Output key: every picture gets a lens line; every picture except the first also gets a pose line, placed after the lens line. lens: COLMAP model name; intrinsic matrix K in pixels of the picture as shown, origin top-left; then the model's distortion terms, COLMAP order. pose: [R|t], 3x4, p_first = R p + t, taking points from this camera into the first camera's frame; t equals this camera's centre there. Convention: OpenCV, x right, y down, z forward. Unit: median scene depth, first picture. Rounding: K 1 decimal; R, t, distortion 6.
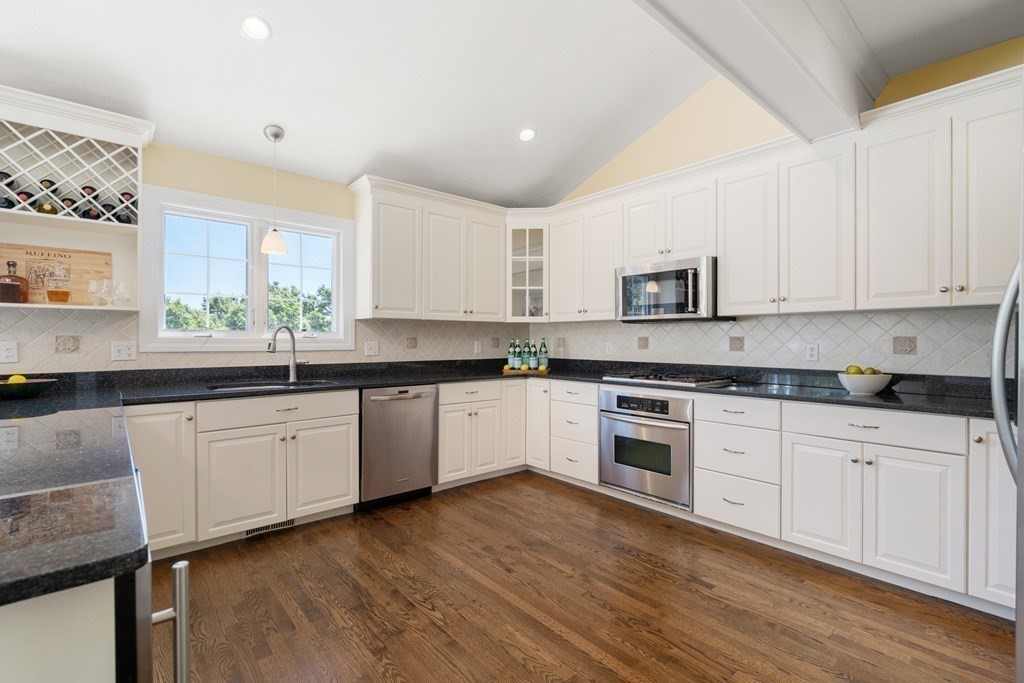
lens RADIAL K [[470.8, 0, 511.7], [0, 470.8, 340.9], [0, 0, 1]] dist [-0.001636, -0.000111]
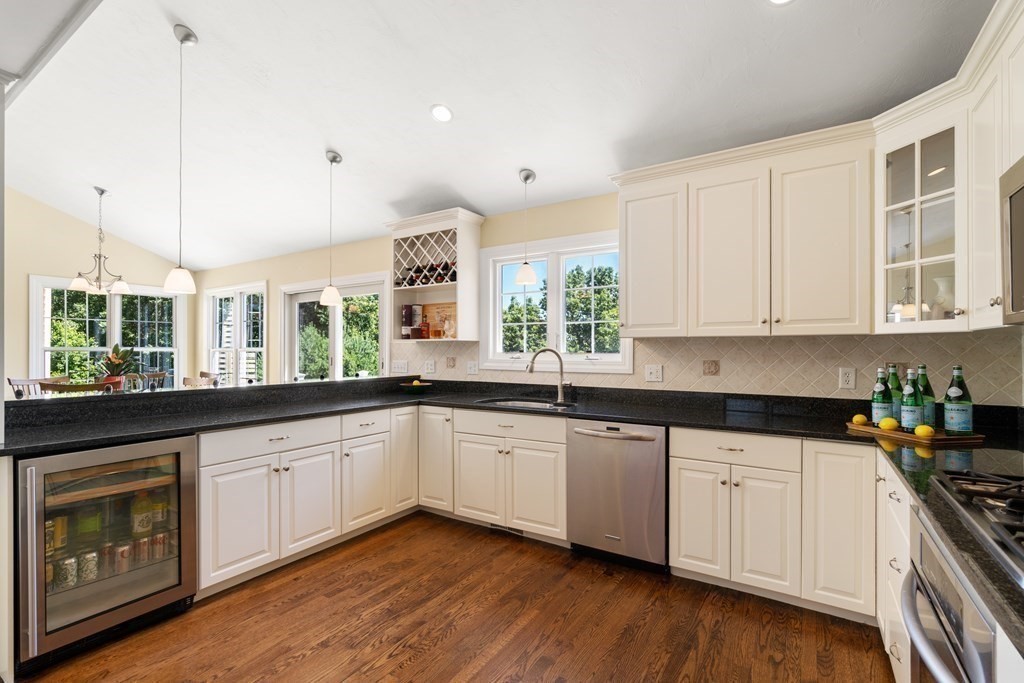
lens RADIAL K [[470.8, 0, 514.2], [0, 470.8, 347.5], [0, 0, 1]] dist [-0.001636, -0.000111]
pose [[0.271358, -0.005217, -0.962464, 0.545648], [-0.001616, 0.999981, -0.005876, -0.029489], [0.962477, 0.003150, 0.271345, 0.658774]]
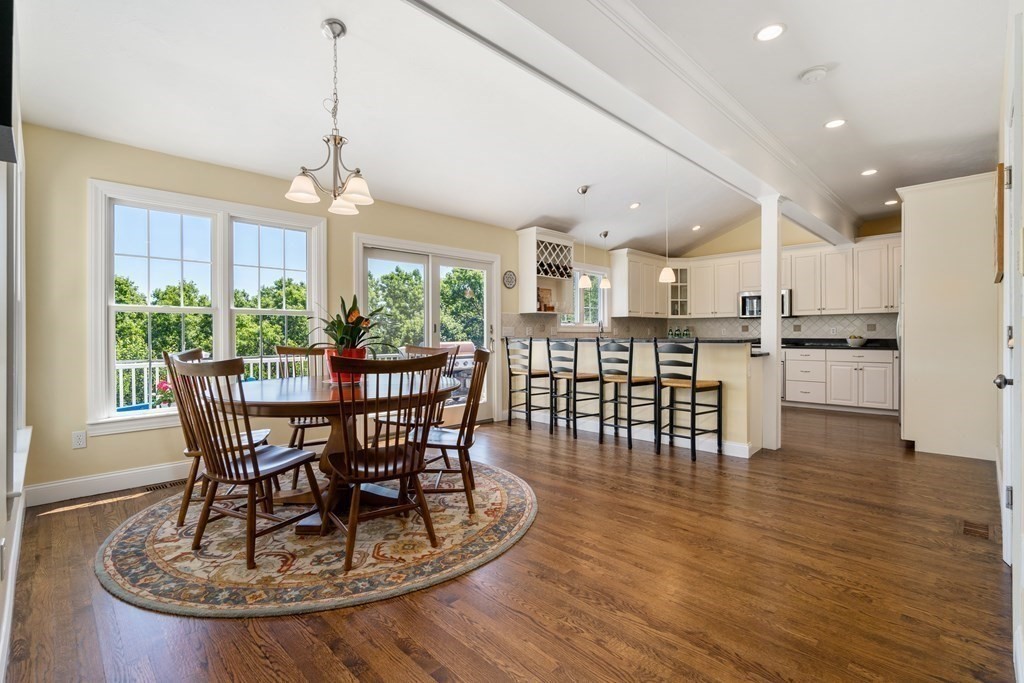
lens RADIAL K [[470.8, 0, 514.4], [0, 470.8, 334.0], [0, 0, 1]] dist [-0.001636, -0.000111]
pose [[0.997157, -0.004276, 0.075224, -1.084446], [0.004125, 0.999989, 0.002159, 0.025991], [-0.075232, -0.001842, 0.997164, -1.180769]]
